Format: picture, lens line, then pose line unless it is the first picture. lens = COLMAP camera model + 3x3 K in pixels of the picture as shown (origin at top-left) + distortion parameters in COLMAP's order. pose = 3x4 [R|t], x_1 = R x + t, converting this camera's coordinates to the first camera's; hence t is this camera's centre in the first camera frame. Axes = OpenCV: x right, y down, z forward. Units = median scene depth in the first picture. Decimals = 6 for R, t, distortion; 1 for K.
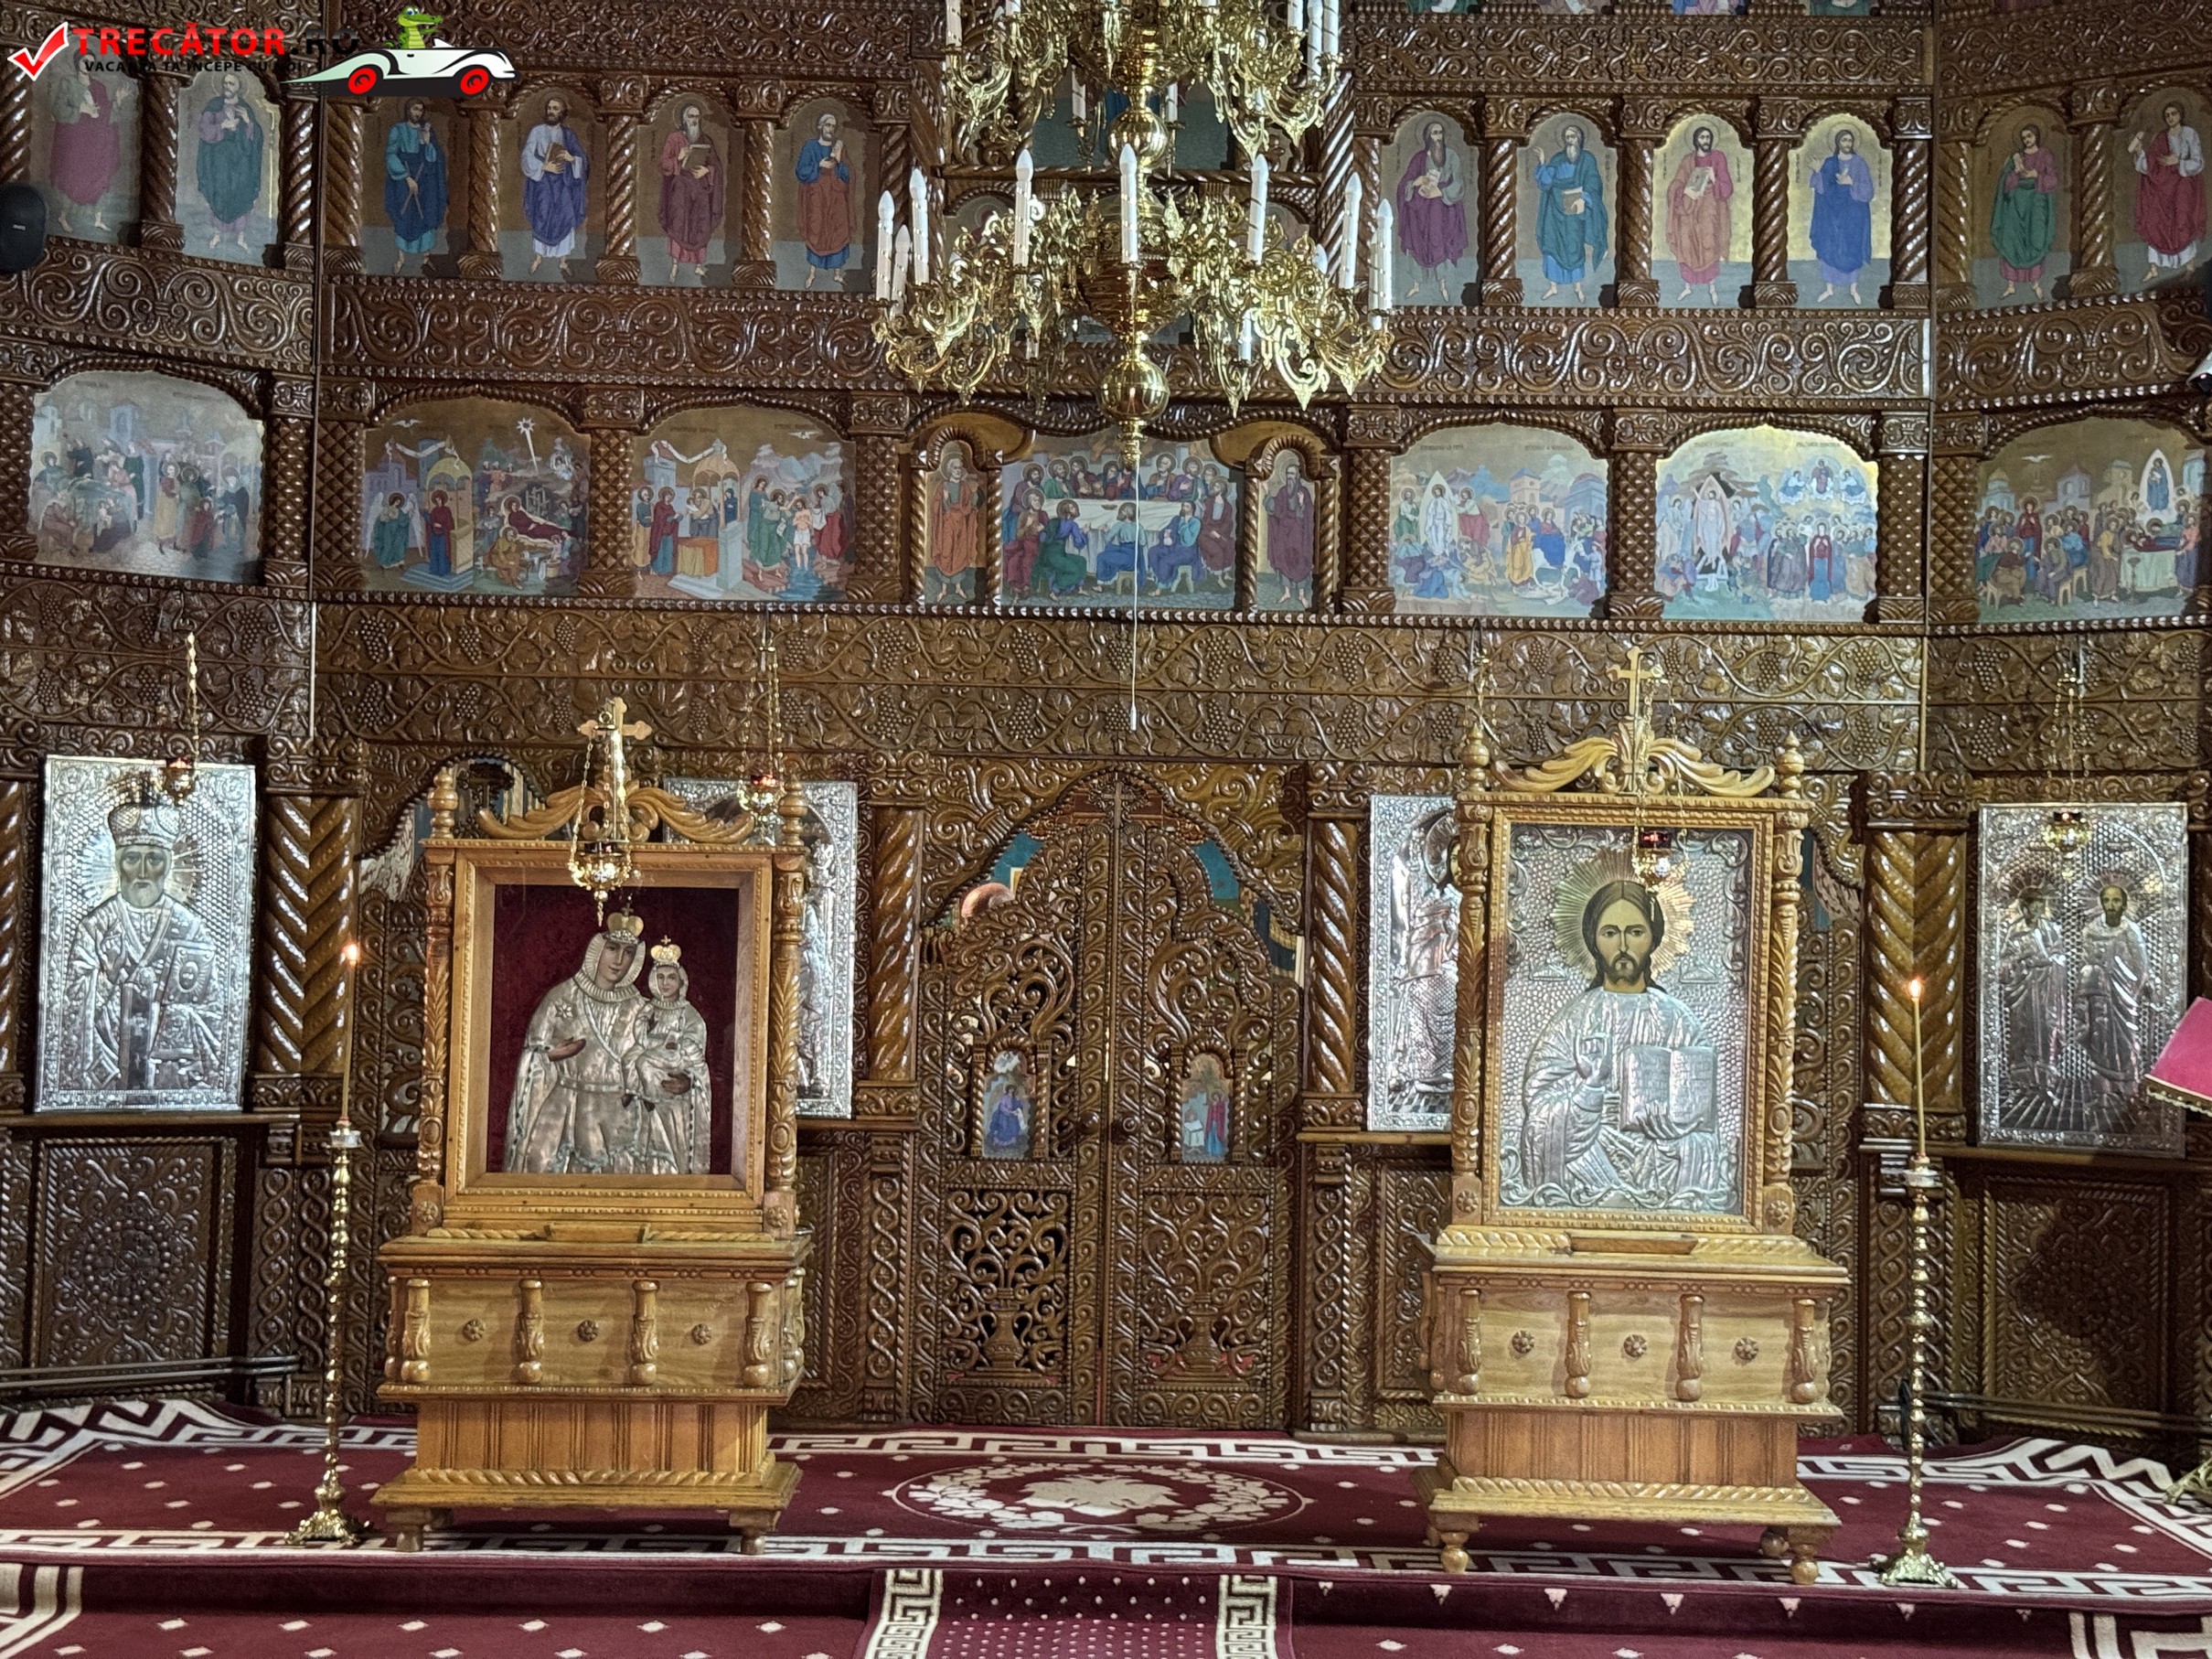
lens RADIAL K [[3121.3, 0, 1133.5], [0, 3121.3, 841.5], [0, 0, 1]] dist [0.085544, 0.000000]
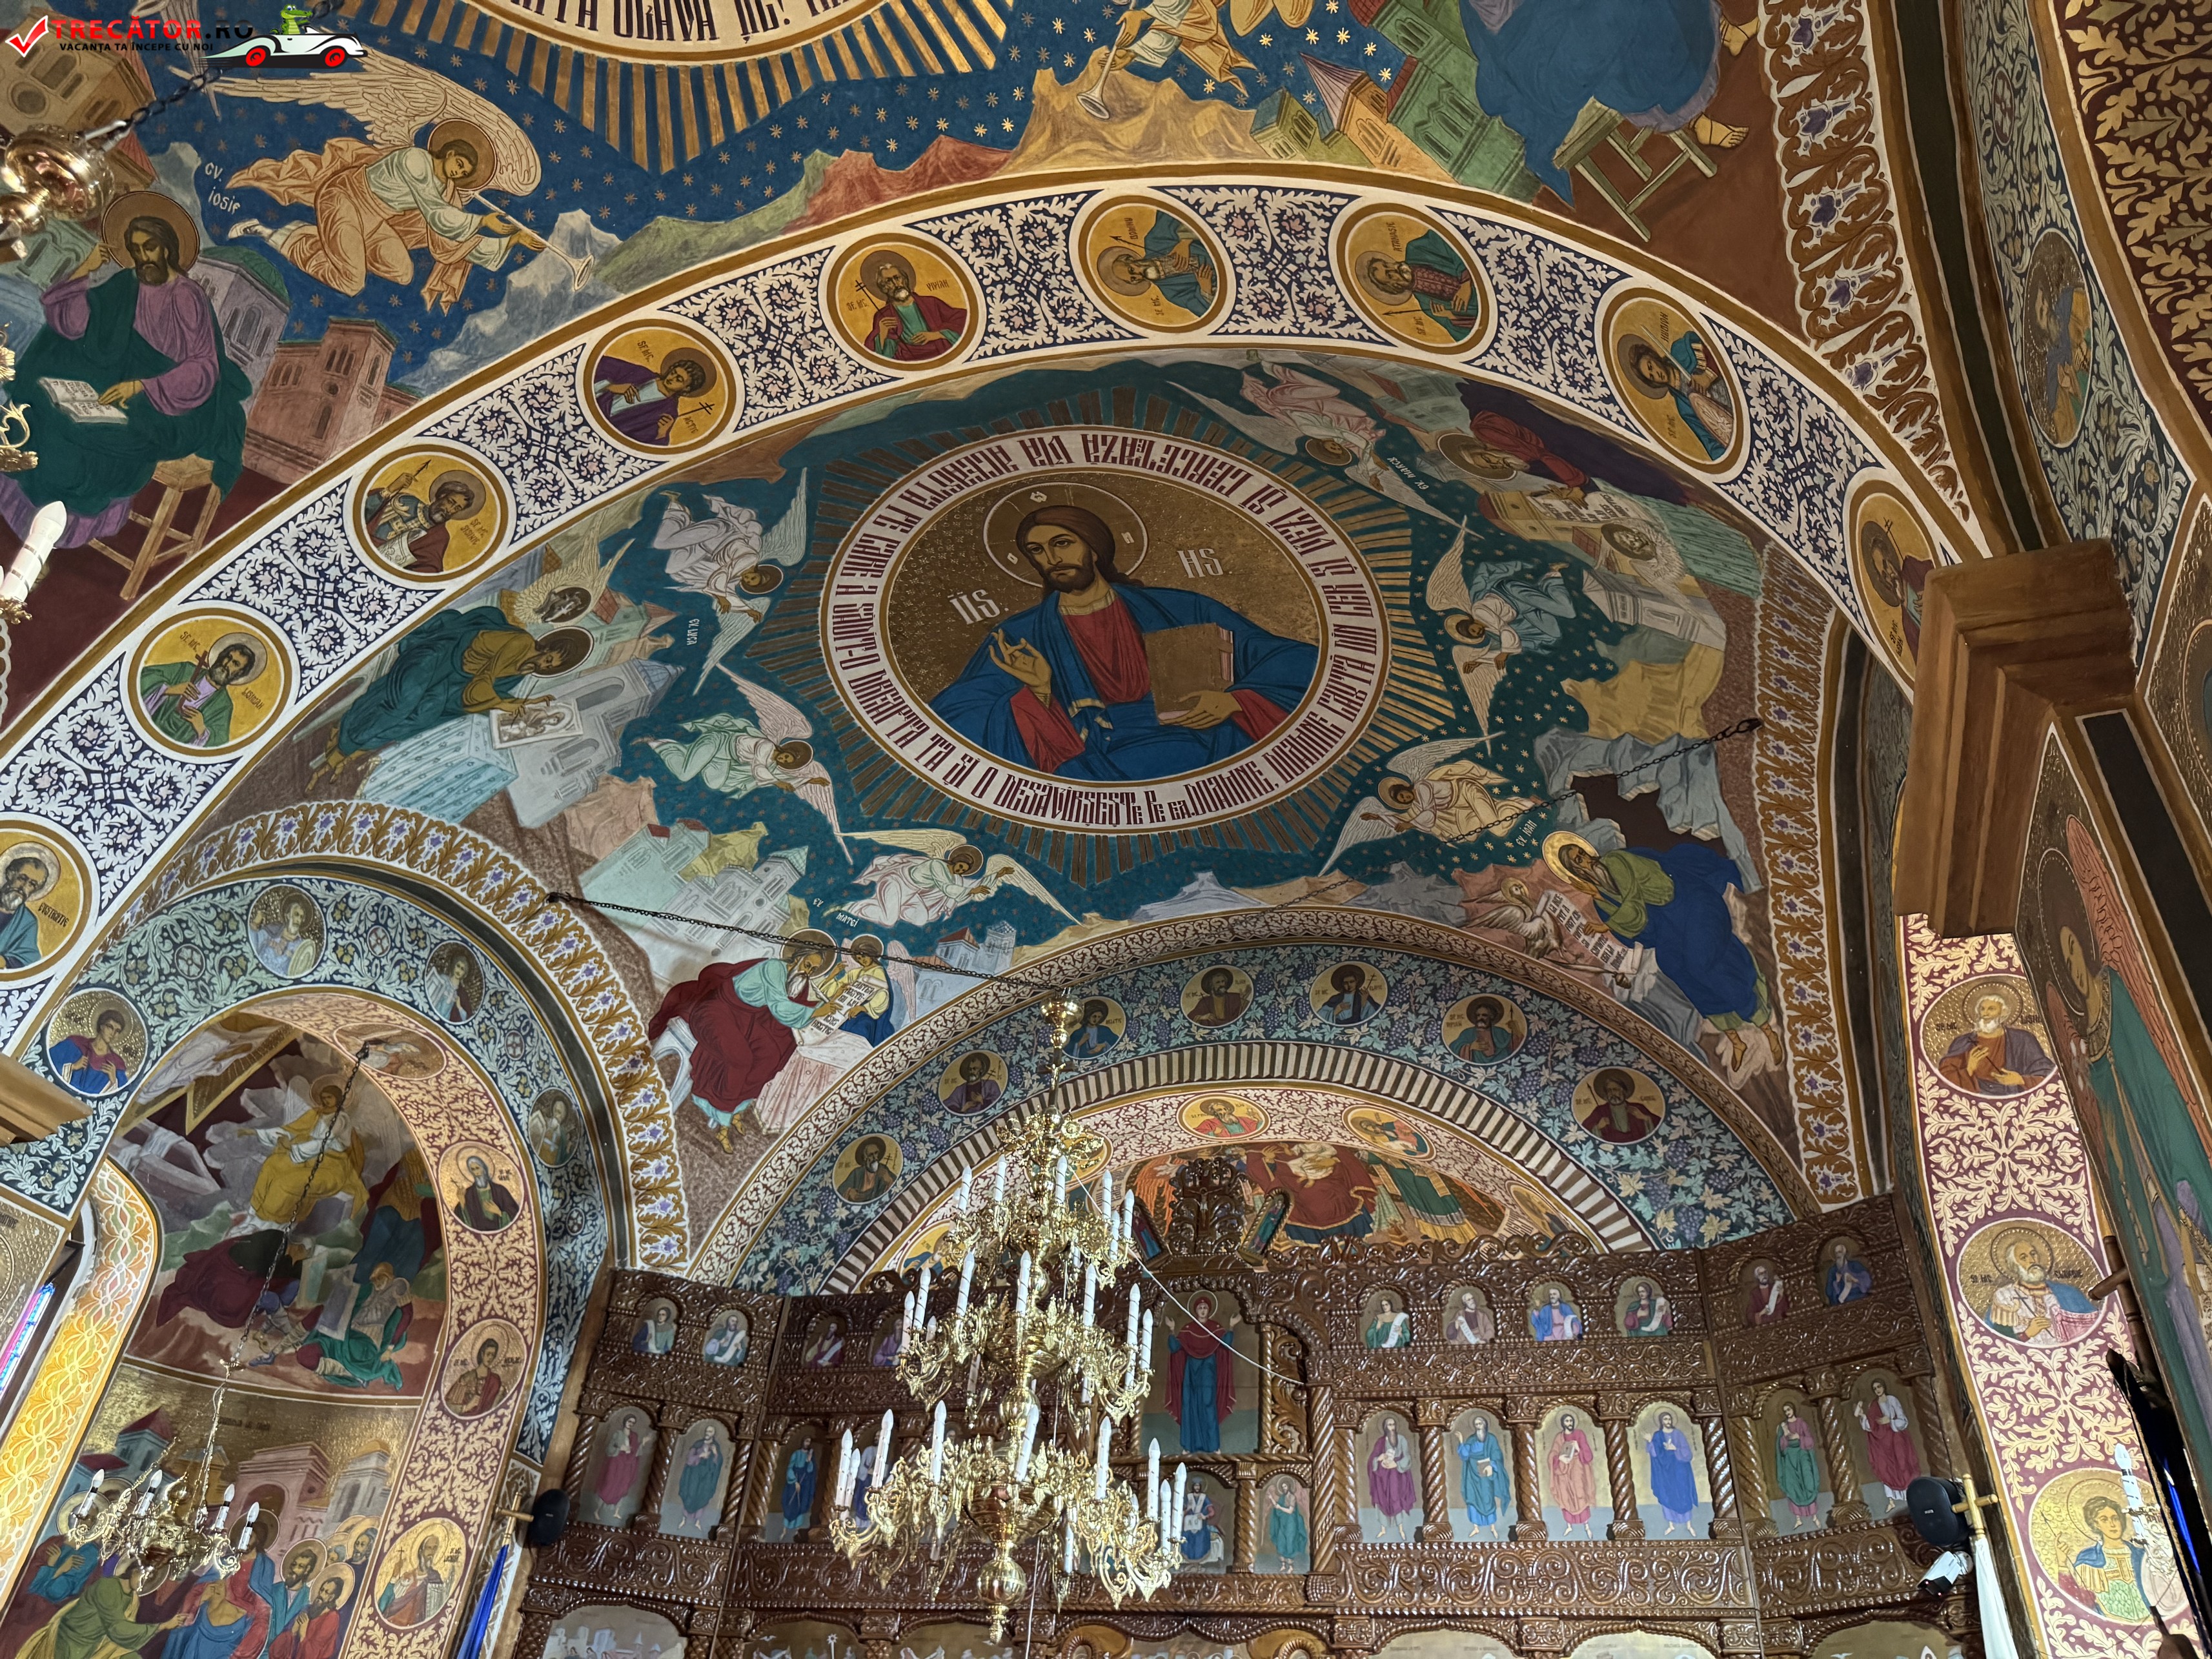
lens RADIAL K [[1557.2, 0, 1108.4], [0, 1557.2, 834.4], [0, 0, 1]] dist [0.049913, -0.065250]
pose [[0.941753, -0.161676, -0.294893, 0.243295], [-0.045278, 0.807925, -0.587543, 0.001280], [0.333243, 0.566672, 0.753546, 0.200660]]
